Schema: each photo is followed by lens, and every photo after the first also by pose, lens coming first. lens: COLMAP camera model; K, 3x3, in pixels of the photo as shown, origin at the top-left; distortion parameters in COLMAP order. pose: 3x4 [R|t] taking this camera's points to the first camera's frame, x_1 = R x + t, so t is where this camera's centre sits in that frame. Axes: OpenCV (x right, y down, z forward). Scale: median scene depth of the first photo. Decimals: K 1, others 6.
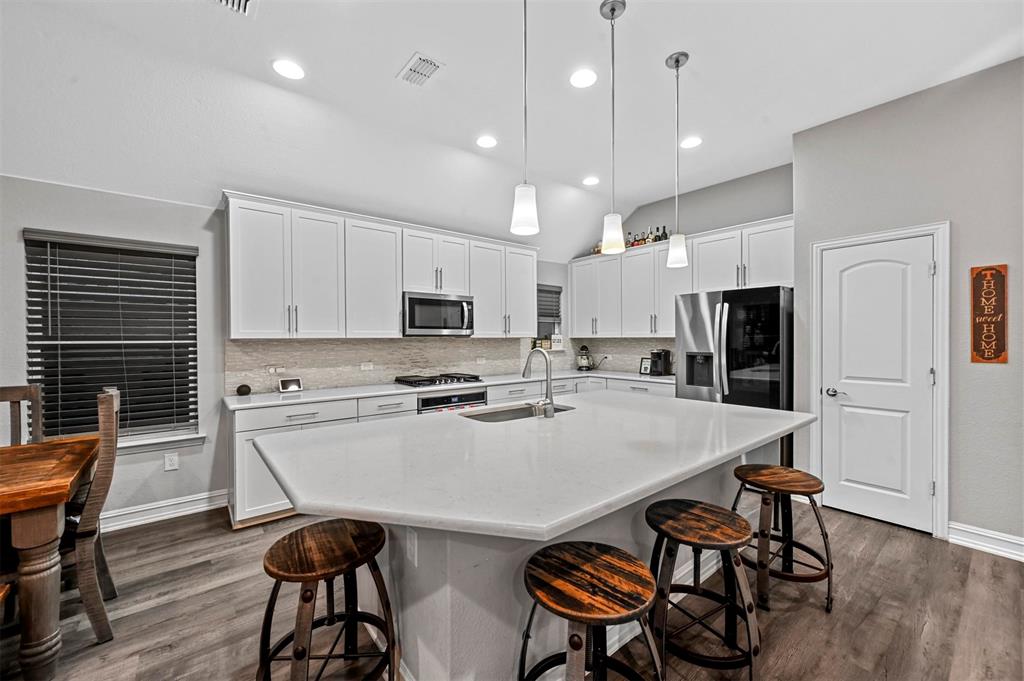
lens RADIAL K [[401.9, 0, 512.0], [0, 401.9, 340.5], [0, 0, 1]] dist [0.000448, 0.000290]
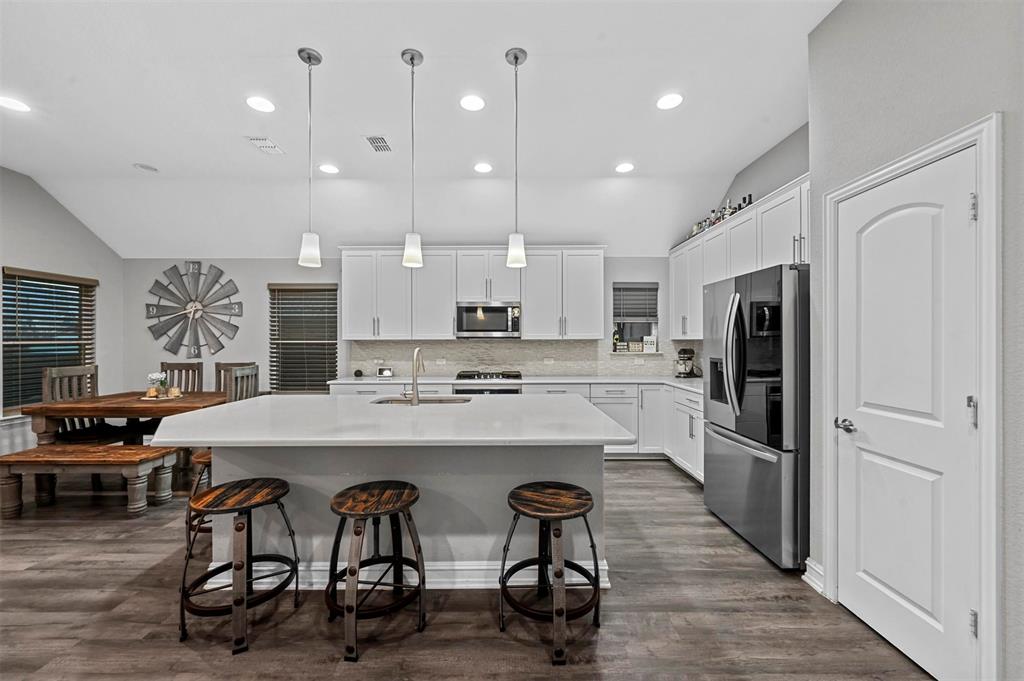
lens RADIAL K [[401.9, 0, 512.0], [0, 401.9, 340.5], [0, 0, 1]] dist [0.000448, 0.000290]
pose [[0.779011, 0.002222, -0.627006, 0.674383], [-0.005150, 0.999983, -0.002854, -0.000546], [0.626989, 0.005452, 0.779009, 0.154011]]
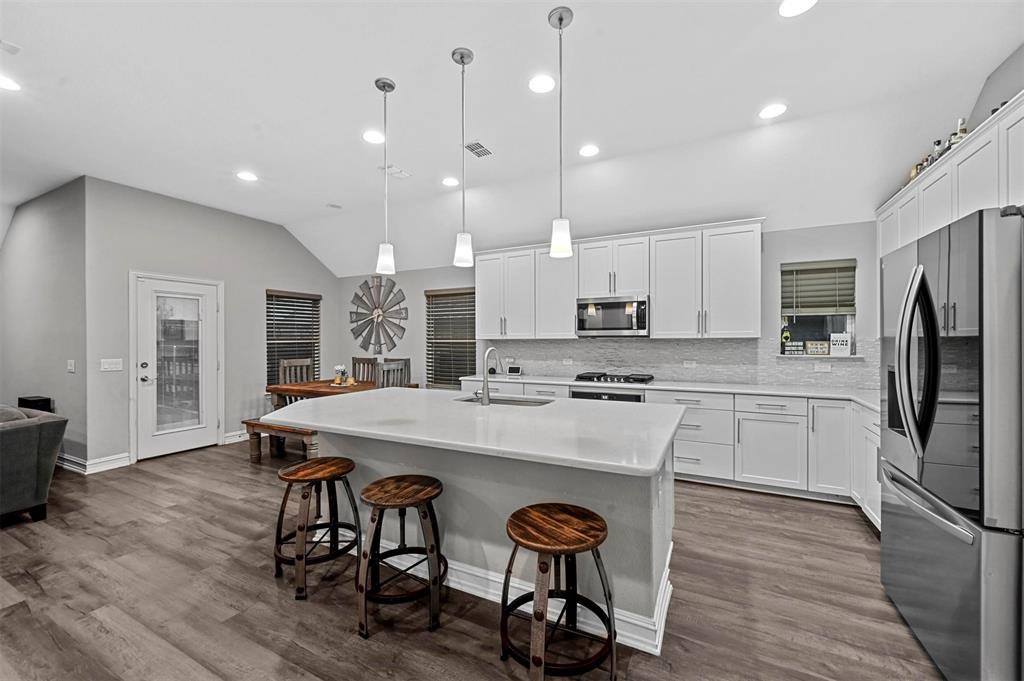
lens RADIAL K [[408.4, 0, 511.4], [0, 408.4, 341.7], [0, 0, 1]] dist [-0.000863, 0.000271]
pose [[0.405849, 0.006238, -0.913919, 0.777235], [-0.004311, 0.999979, 0.004911, -0.002391], [0.913930, 0.001947, 0.405868, 0.362314]]
